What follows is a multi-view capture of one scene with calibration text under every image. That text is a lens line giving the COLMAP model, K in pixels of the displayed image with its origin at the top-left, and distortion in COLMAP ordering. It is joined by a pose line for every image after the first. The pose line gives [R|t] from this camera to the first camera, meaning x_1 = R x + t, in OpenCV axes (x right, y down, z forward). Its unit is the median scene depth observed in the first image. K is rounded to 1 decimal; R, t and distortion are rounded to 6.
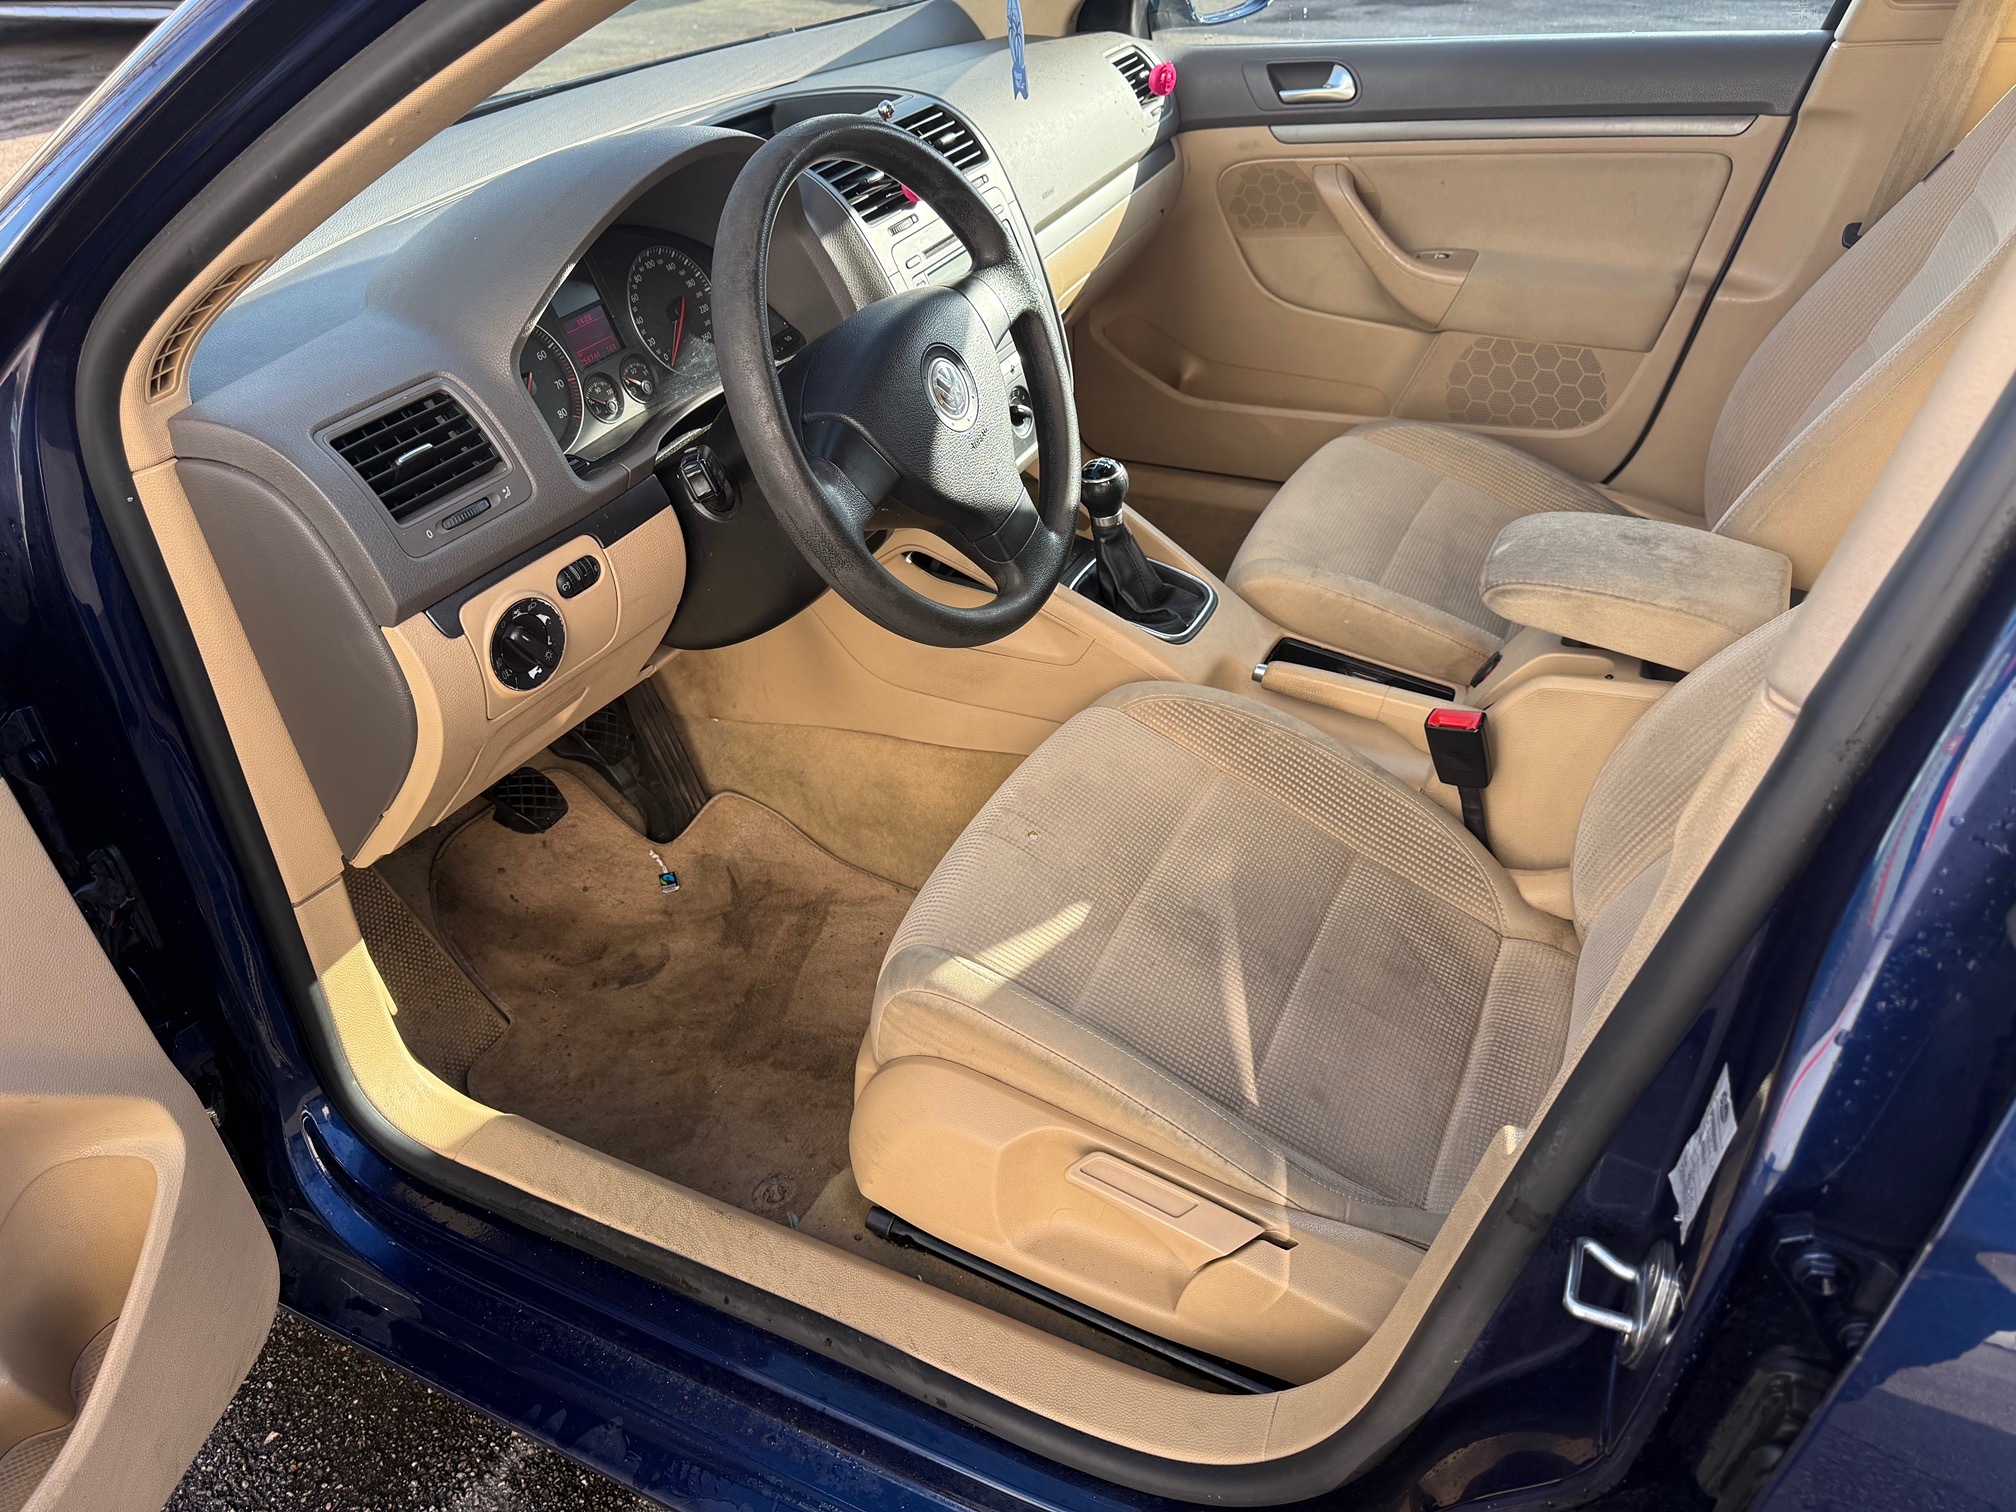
lens RADIAL K [[1447.5, 0, 1010.1], [0, 1447.5, 797.5], [0, 0, 1]] dist [0.033596, -0.119168]
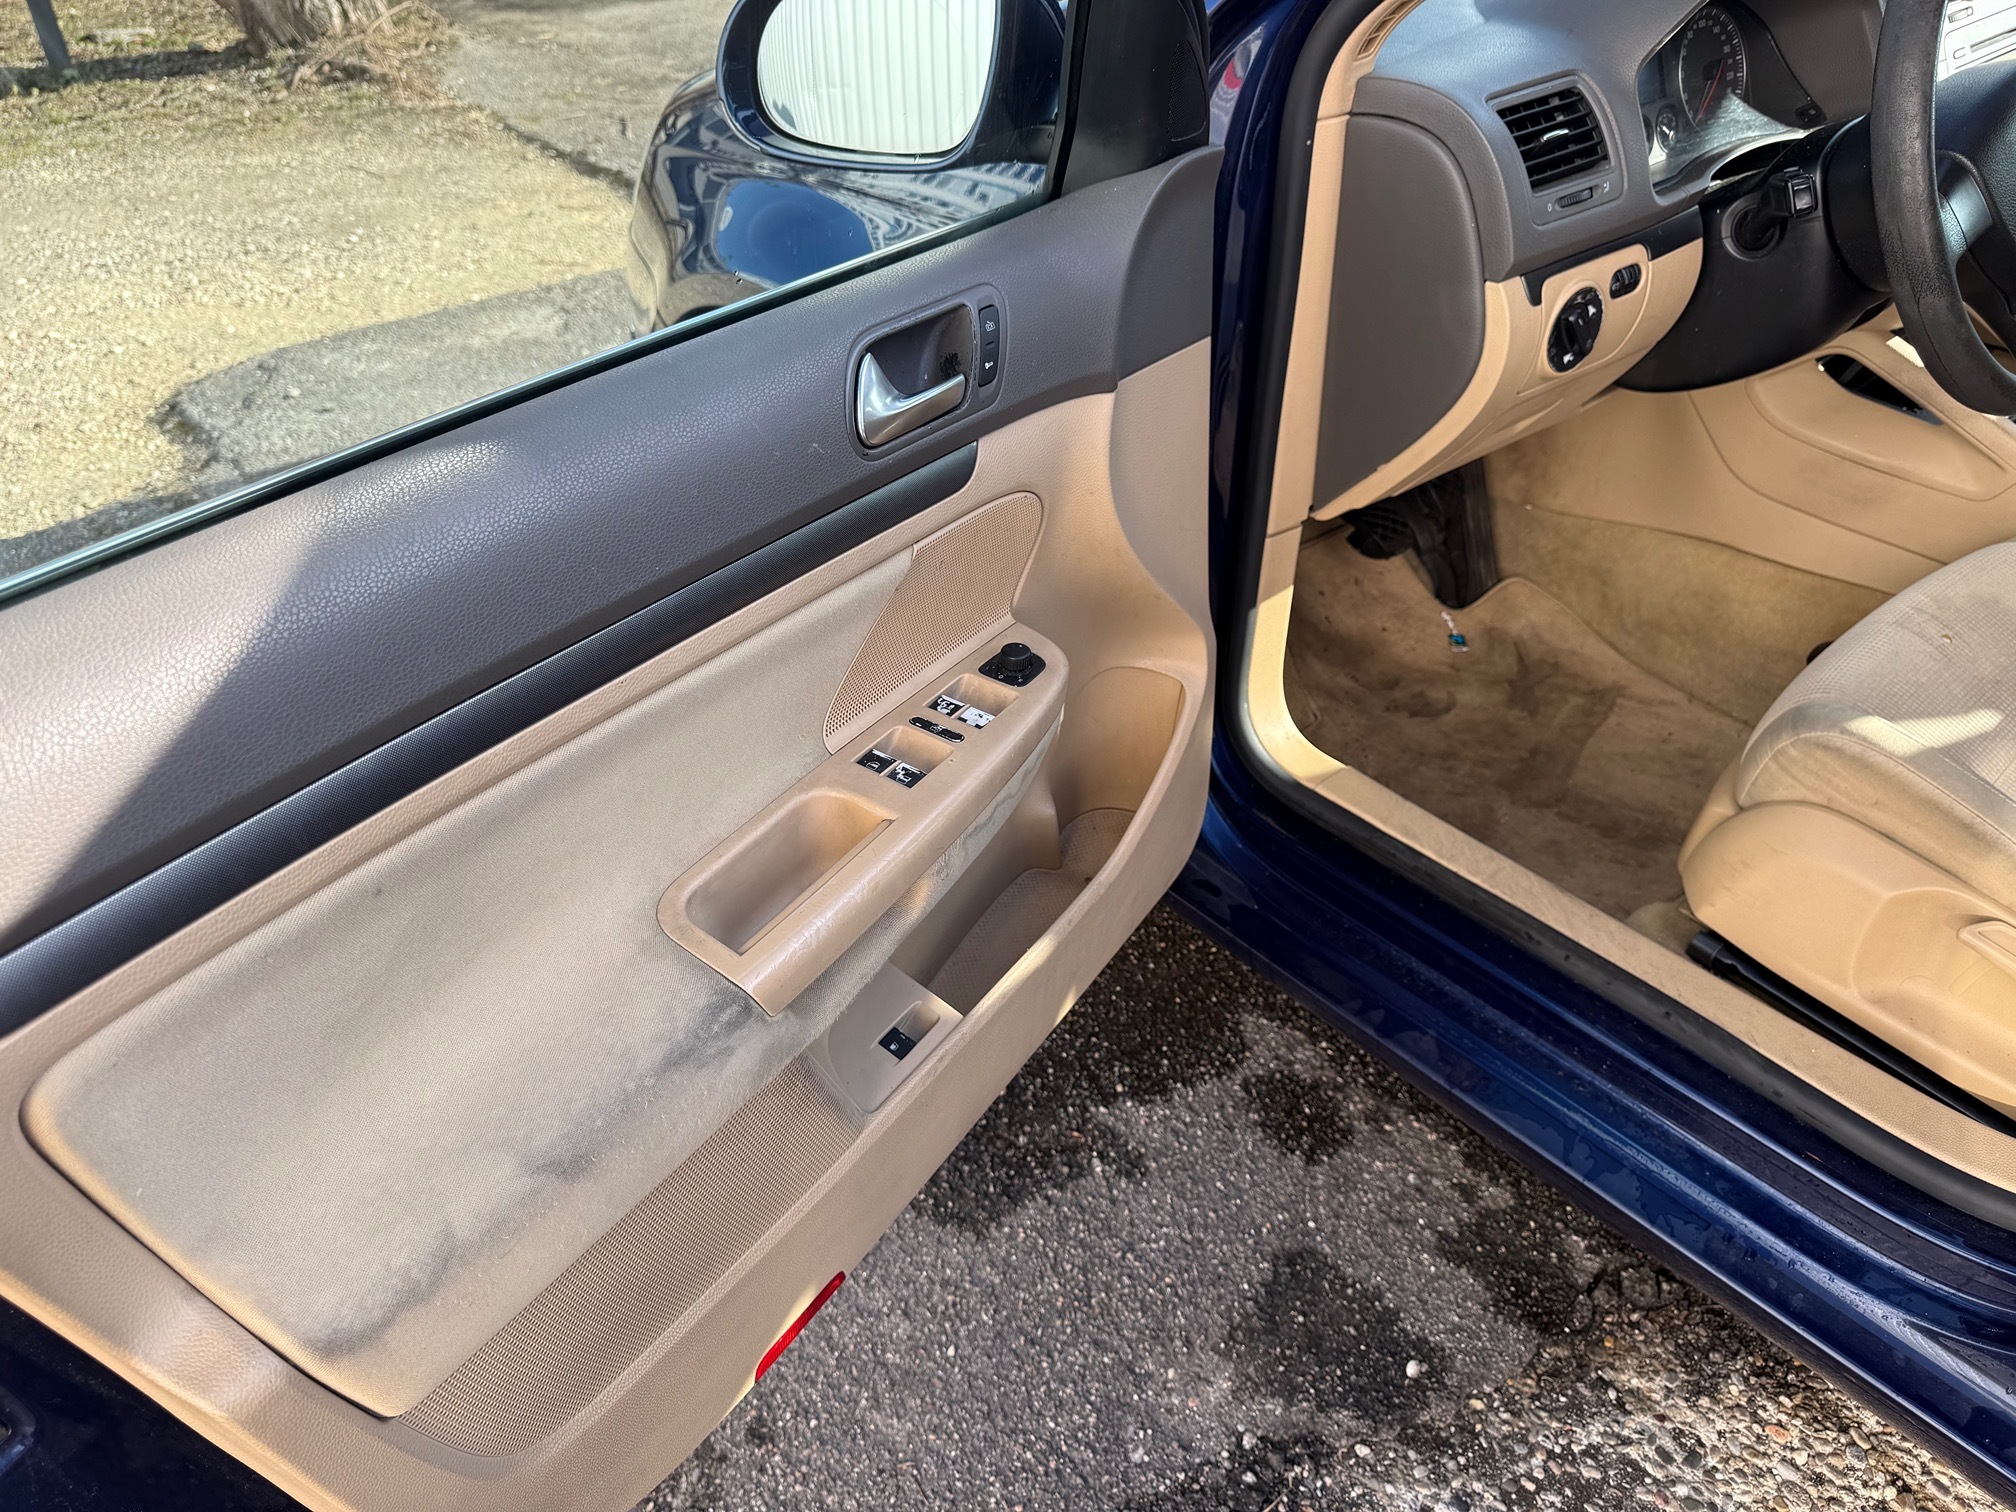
lens RADIAL K [[1418.2, 0, 1008.0], [0, 1418.2, 756.0], [0, 0, 1]] dist [0.033488, -0.107570]
pose [[0.889375, 0.259825, -0.376168, -0.141518], [-0.233160, 0.965537, 0.115650, 0.117289], [0.393253, -0.015149, 0.919306, -0.113304]]
